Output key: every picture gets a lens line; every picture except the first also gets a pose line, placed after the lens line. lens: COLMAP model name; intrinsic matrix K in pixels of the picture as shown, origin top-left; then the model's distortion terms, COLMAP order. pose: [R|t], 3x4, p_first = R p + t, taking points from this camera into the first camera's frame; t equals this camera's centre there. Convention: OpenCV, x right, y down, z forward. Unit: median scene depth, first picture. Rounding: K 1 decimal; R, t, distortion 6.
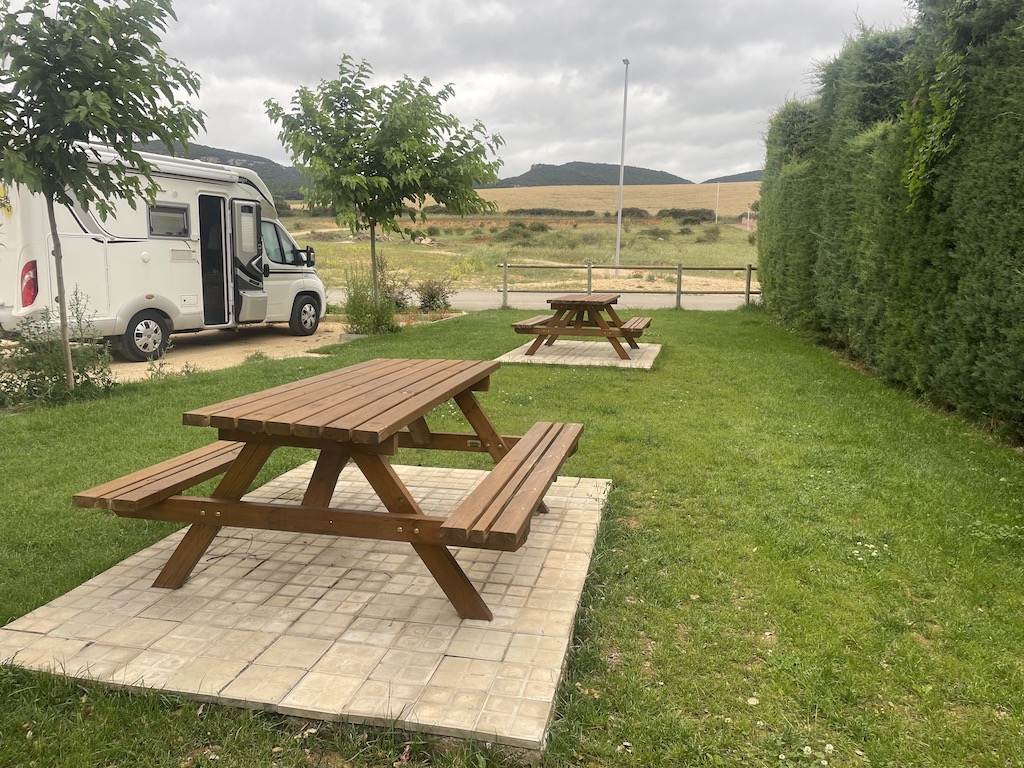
lens RADIAL K [[773.0, 0, 513.4], [0, 773.0, 377.0], [0, 0, 1]] dist [0.095869, -0.127703]
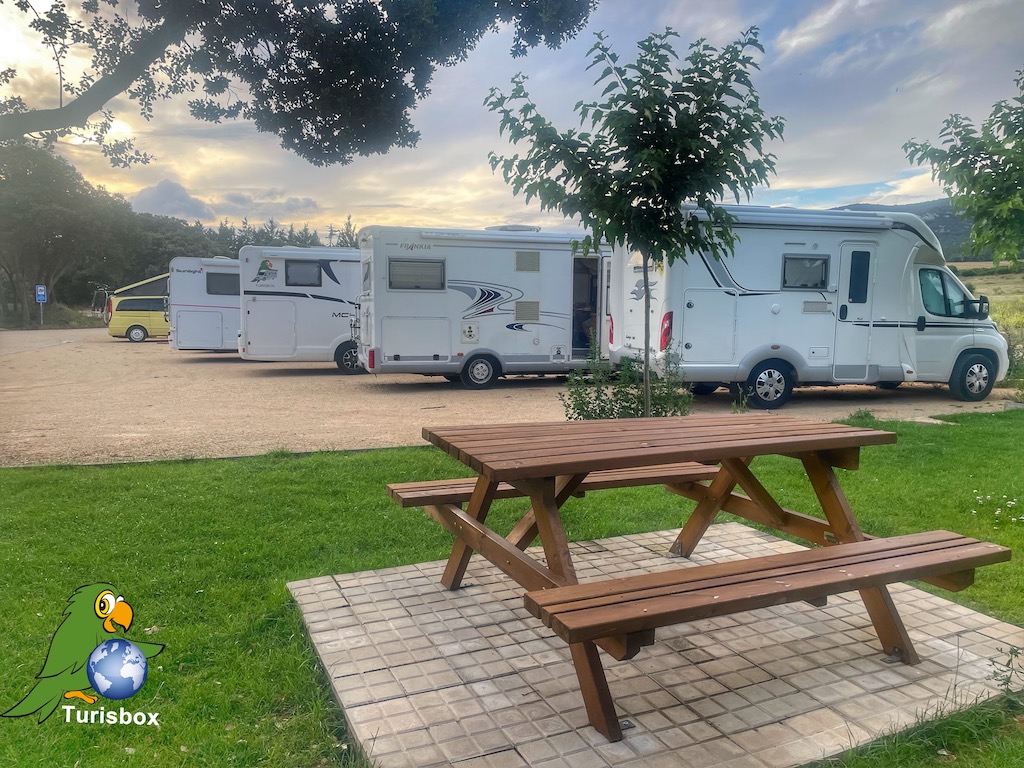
lens RADIAL K [[773.0, 0, 513.4], [0, 773.0, 377.0], [0, 0, 1]] dist [0.095869, -0.127703]
pose [[0.592722, 0.065458, -0.802743, 0.154174], [-0.126255, 0.991921, -0.012339, -0.007742], [0.795450, 0.108664, 0.596198, 0.124744]]
